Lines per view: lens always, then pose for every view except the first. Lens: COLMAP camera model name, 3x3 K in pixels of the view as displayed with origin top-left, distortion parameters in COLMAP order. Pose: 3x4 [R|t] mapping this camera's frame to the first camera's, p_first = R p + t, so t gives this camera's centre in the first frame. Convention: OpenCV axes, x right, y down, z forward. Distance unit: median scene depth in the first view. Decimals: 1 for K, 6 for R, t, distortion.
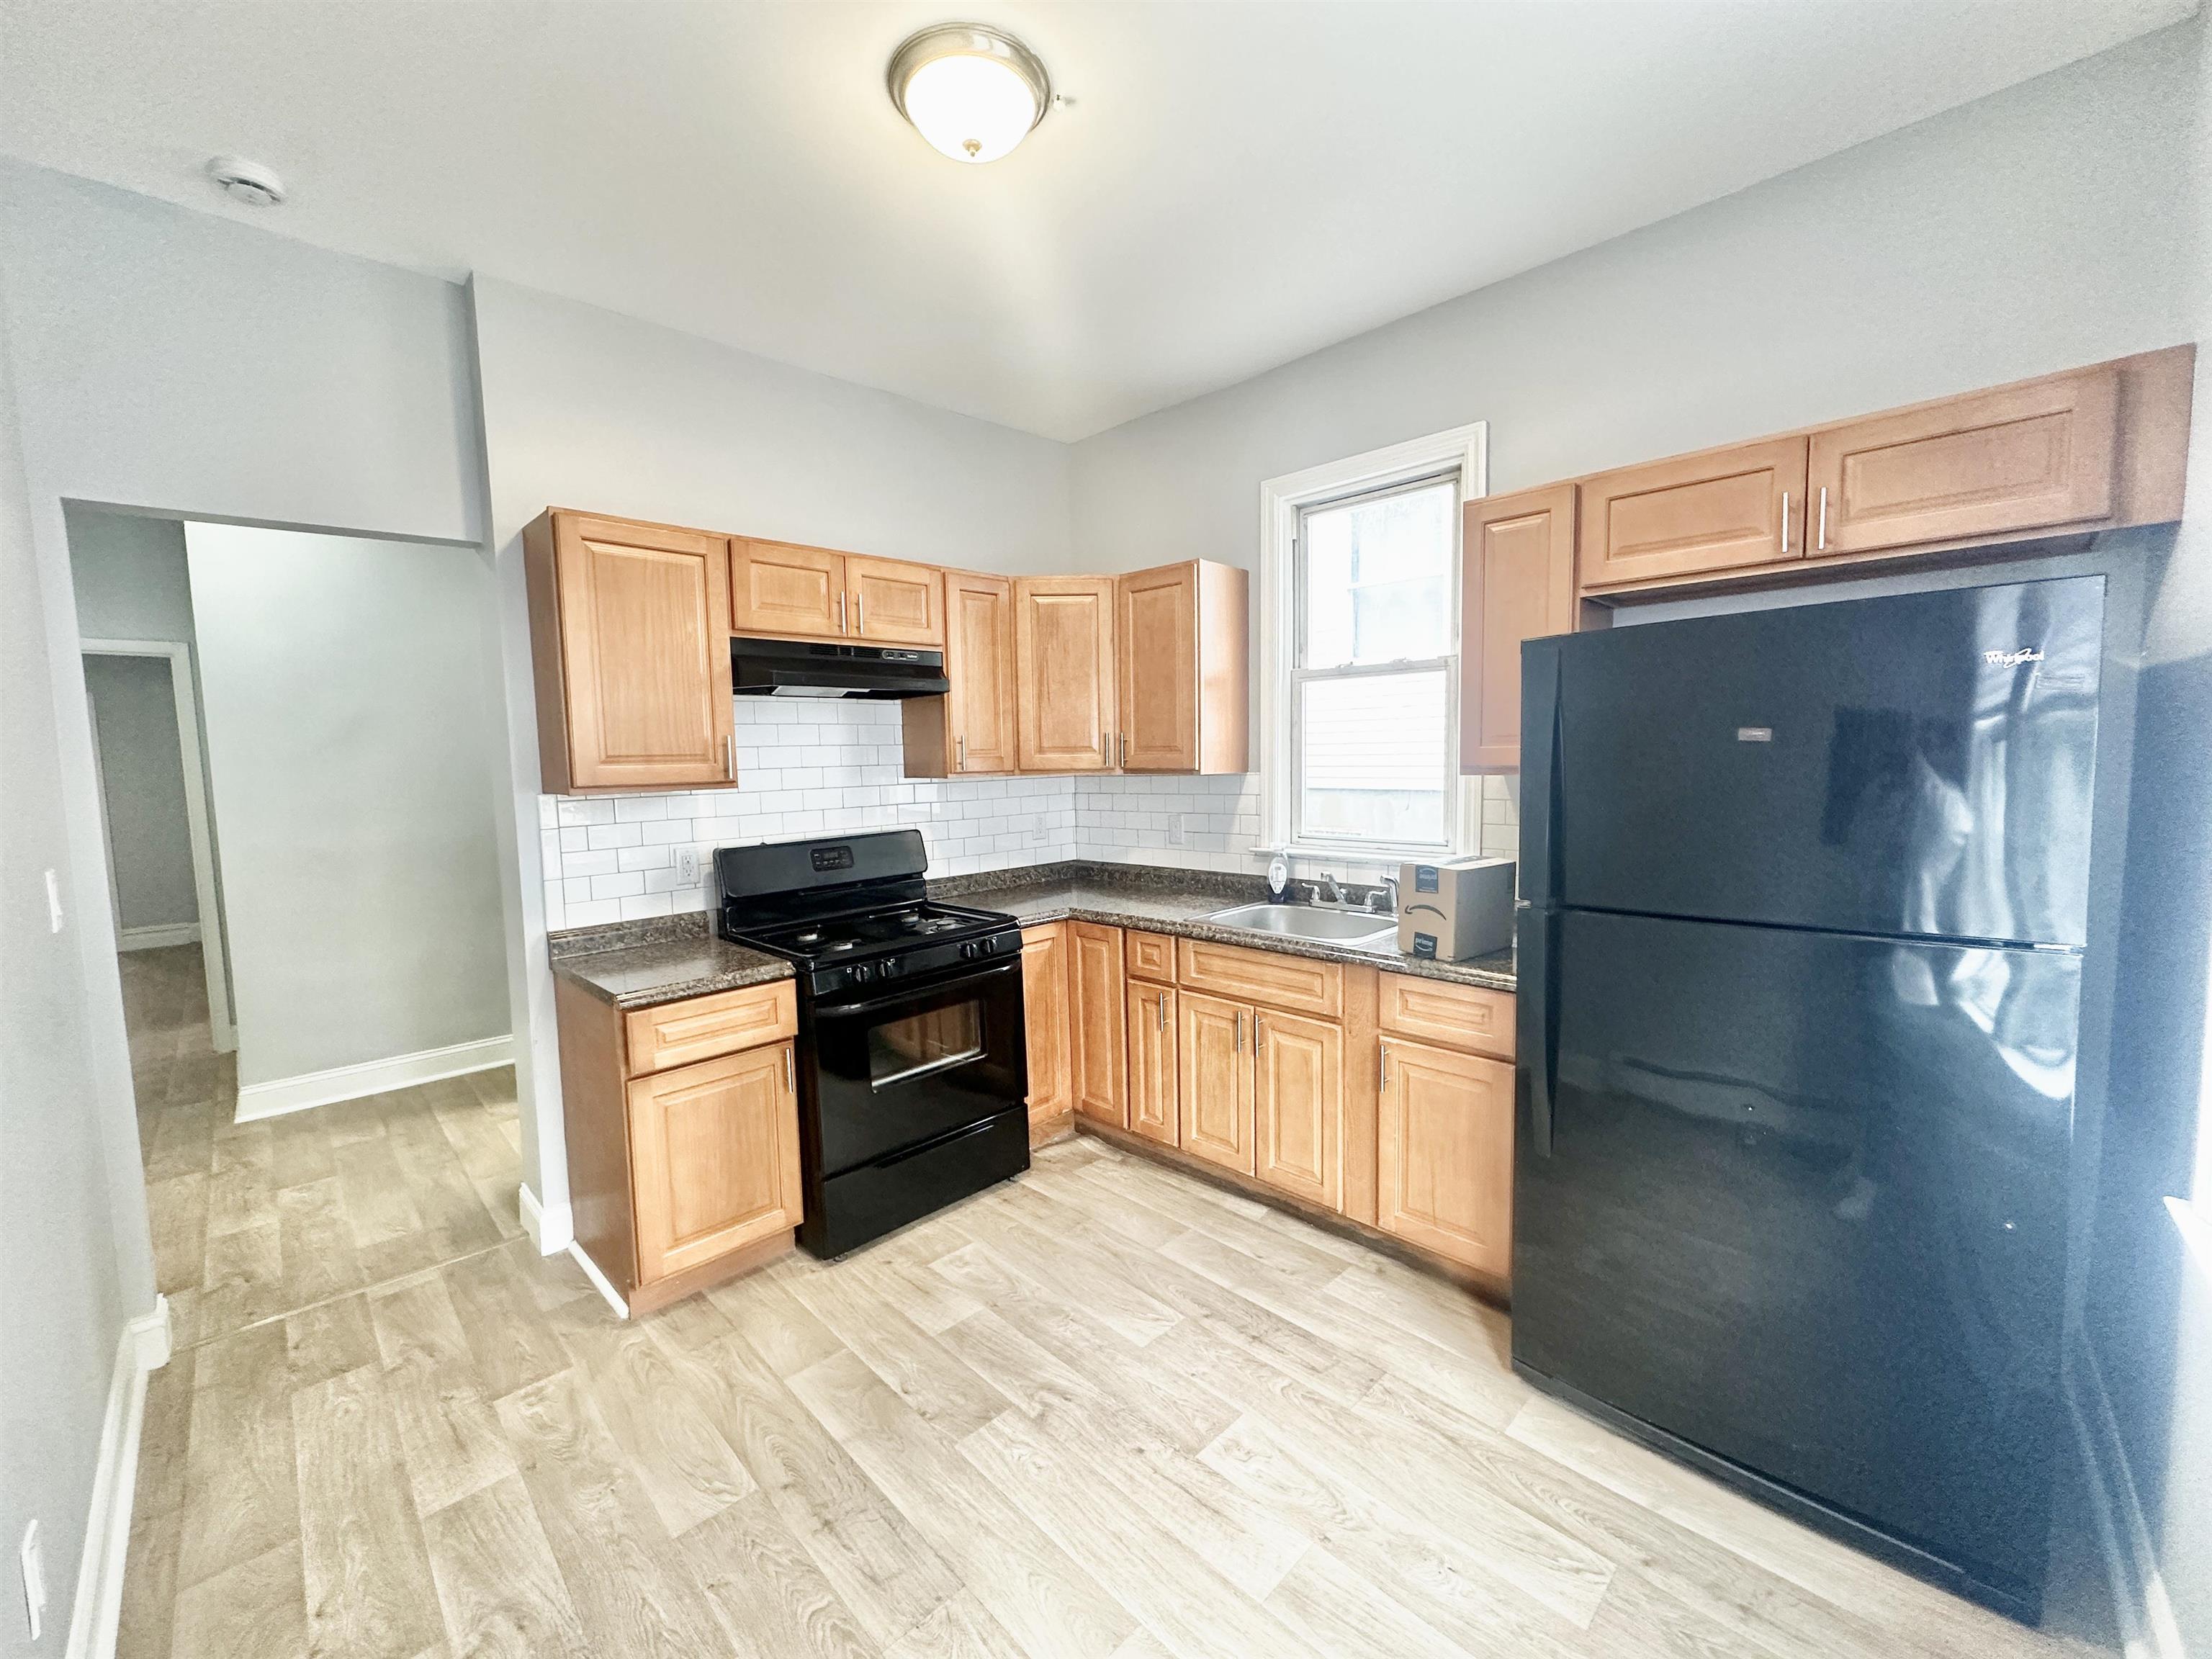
lens RADIAL K [[883.3, 0, 1119.2], [0, 883.3, 820.6], [0, 0, 1]] dist [-0.003259, -0.000036]
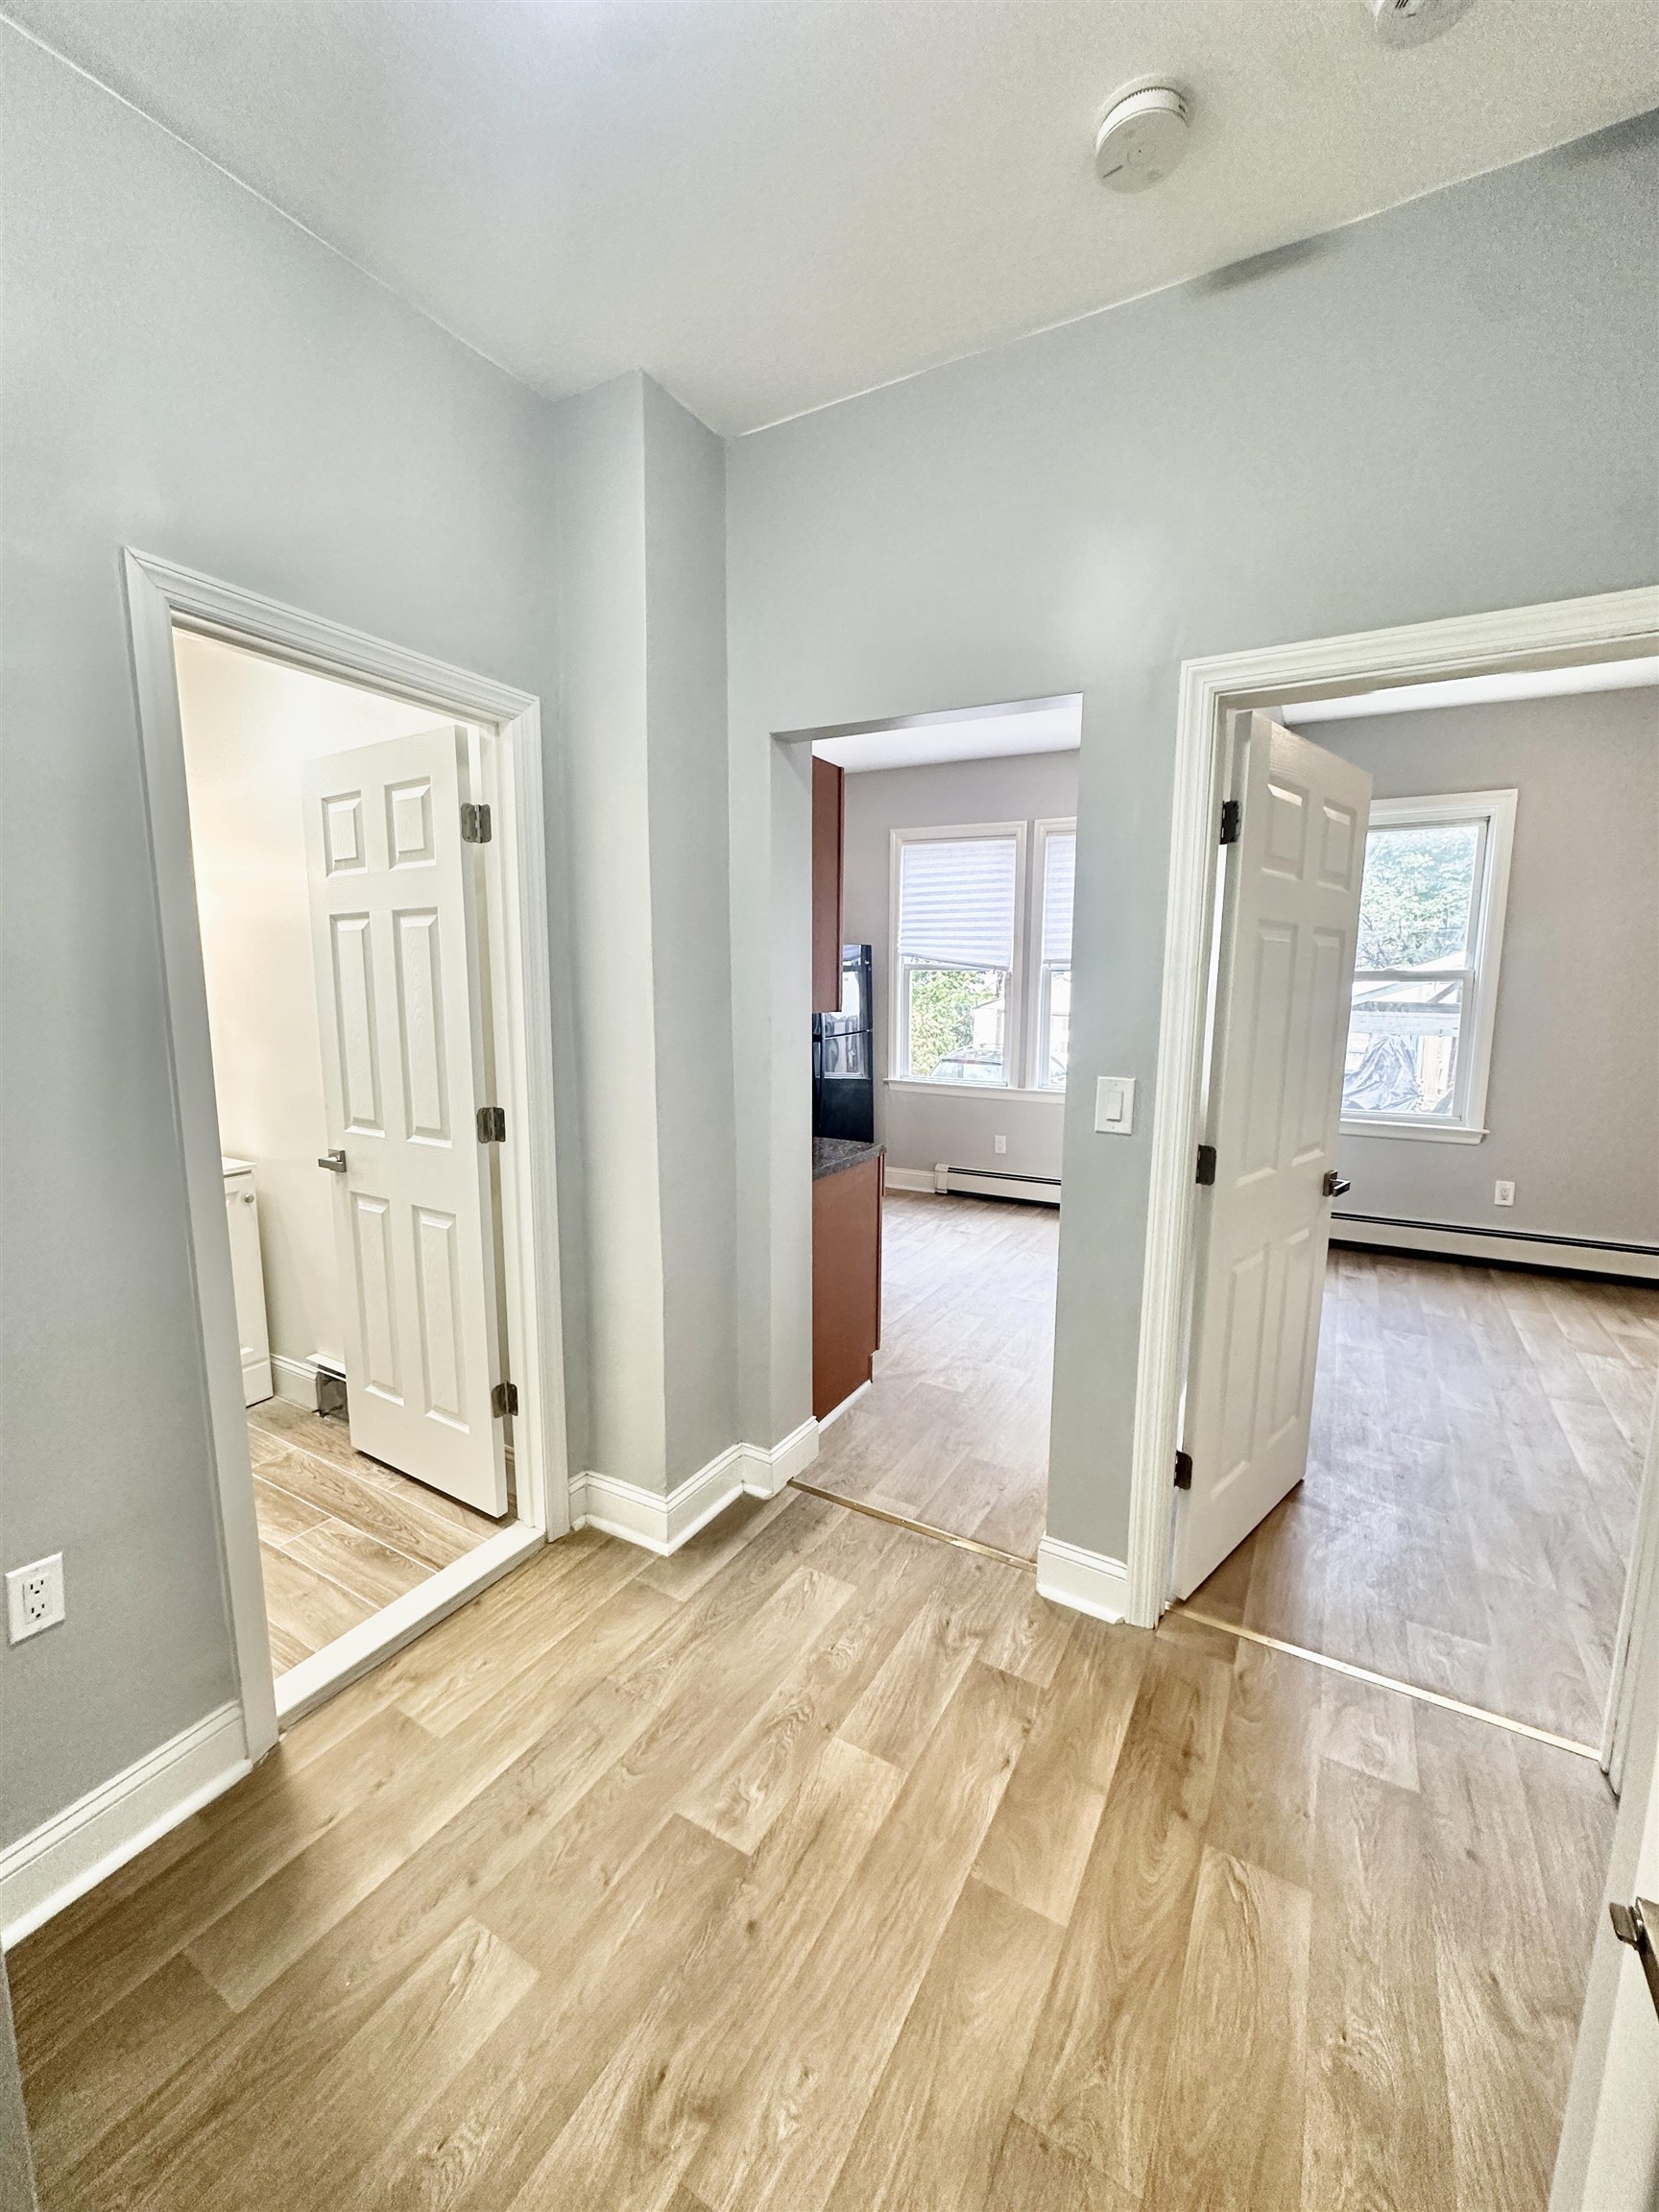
lens RADIAL K [[883.3, 0, 826.8], [0, 883.3, 1103.8], [0, 0, 1]] dist [-0.003259, -0.000036]
pose [[-0.251727, -0.112505, 0.961237, -0.873410], [0.071766, 0.988316, 0.134468, -0.083393], [-0.965134, 0.102833, -0.240711, 1.223681]]
